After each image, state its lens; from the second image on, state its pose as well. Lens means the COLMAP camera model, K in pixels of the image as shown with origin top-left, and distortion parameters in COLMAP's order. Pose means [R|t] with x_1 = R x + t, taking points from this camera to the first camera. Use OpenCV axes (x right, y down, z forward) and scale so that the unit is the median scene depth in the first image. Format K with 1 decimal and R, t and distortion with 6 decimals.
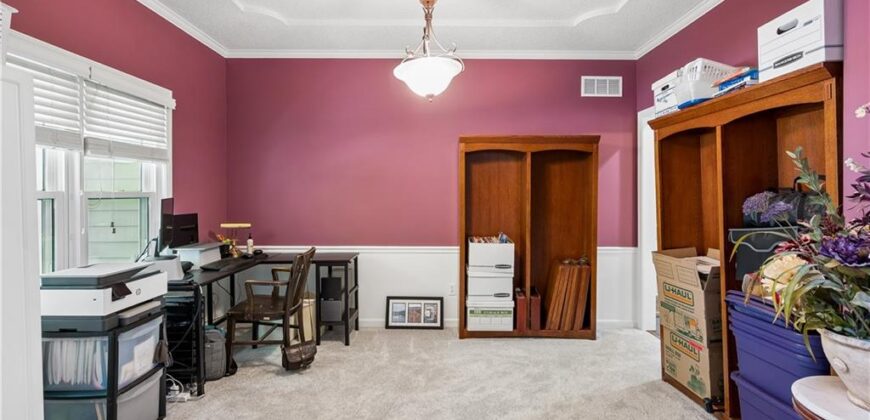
lens RADIAL K [[383.8, 0, 436.4], [0, 383.8, 206.3], [0, 0, 1]] dist [-0.000113, 0.000319]
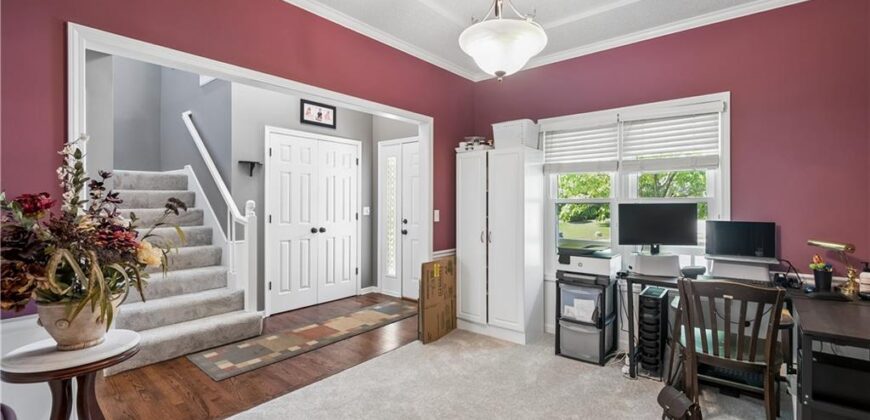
lens RADIAL K [[380.8, 0, 435.0], [0, 380.8, 210.0], [0, 0, 1]] dist [-0.000693, -0.000084]
pose [[-0.609907, 0.005993, -0.792451, 0.669518], [-0.031575, 0.998994, 0.031857, -0.016231], [0.791844, 0.044451, -0.609104, 1.301491]]
